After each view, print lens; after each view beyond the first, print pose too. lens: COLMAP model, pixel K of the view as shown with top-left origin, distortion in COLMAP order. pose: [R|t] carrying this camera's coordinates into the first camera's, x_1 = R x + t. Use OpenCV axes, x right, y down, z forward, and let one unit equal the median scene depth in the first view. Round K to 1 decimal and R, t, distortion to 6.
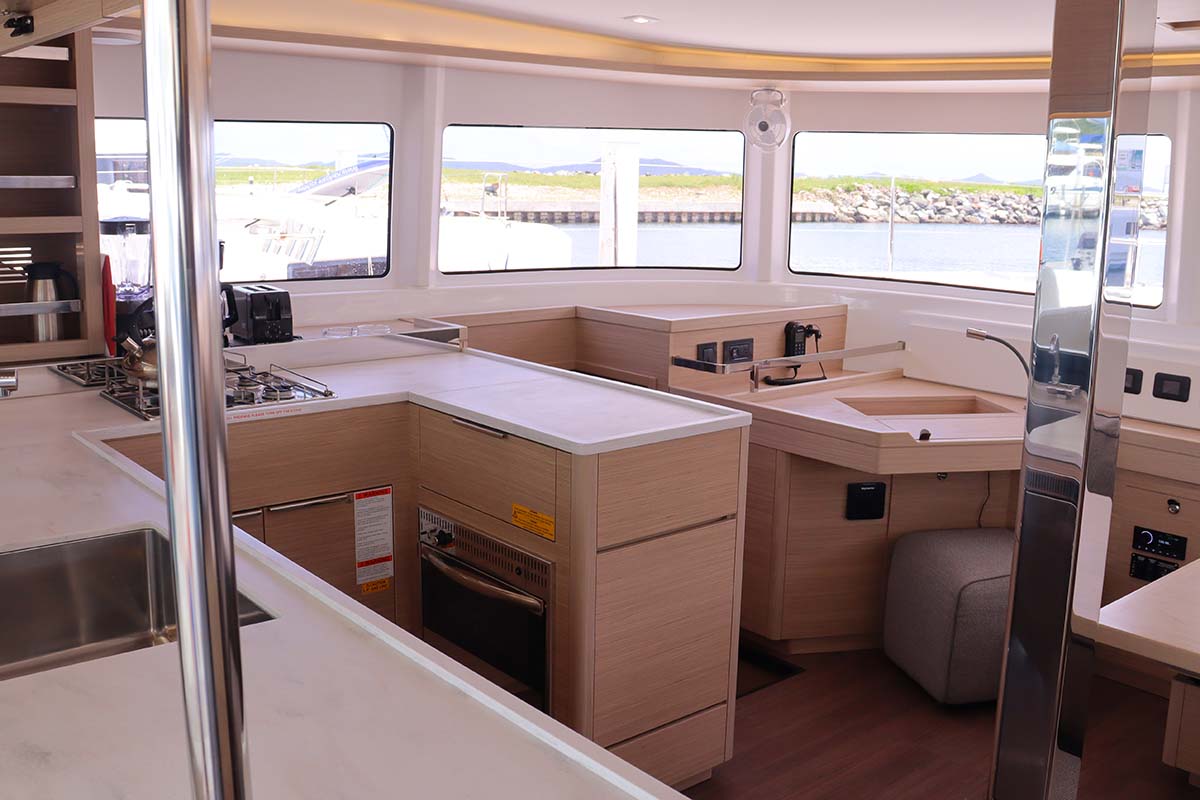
lens RADIAL K [[1163.6, 0, 605.9], [0, 1163.6, 411.0], [0, 0, 1]] dist [-0.109923, 0.000000]
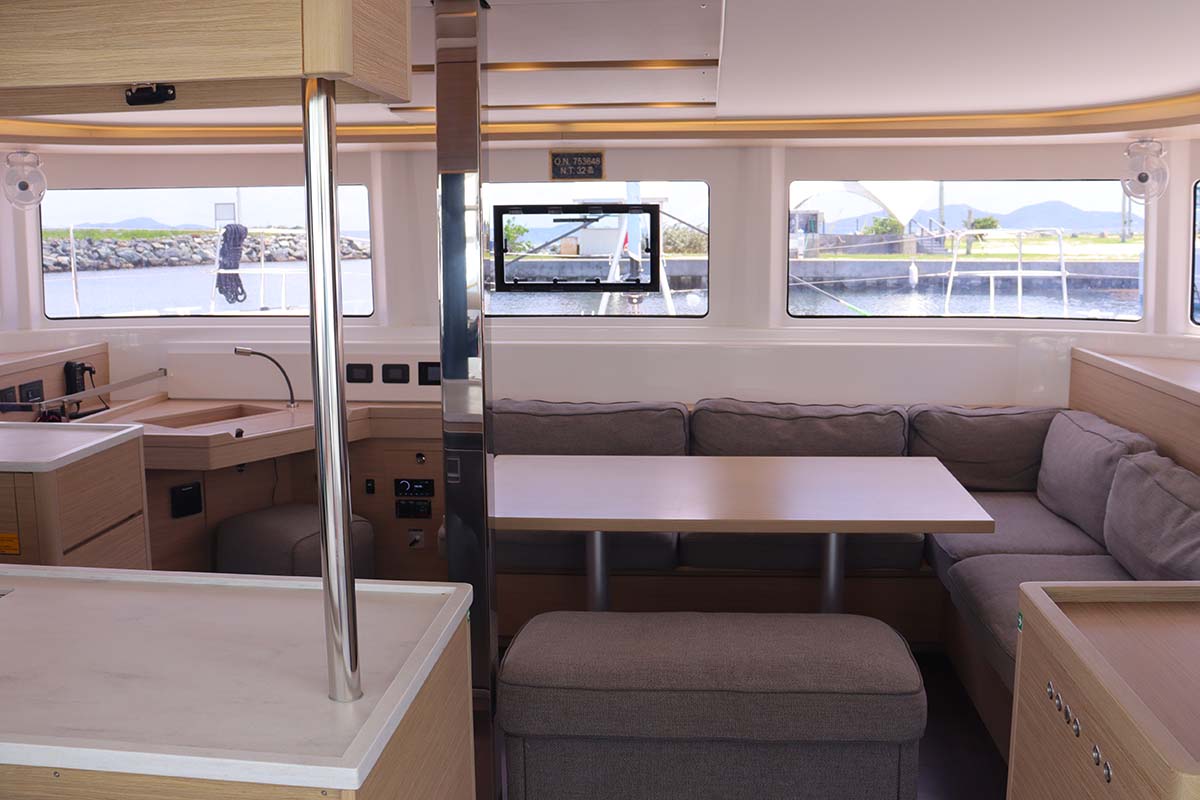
lens RADIAL K [[1163.6, 0, 588.0], [0, 1163.6, 410.6], [0, 0, 1]] dist [-0.109923, 0.000000]
pose [[0.720604, -0.134286, 0.680219, -0.246698], [0.158729, 0.986961, 0.026689, 0.020272], [-0.674934, 0.088738, 0.732523, -0.129109]]
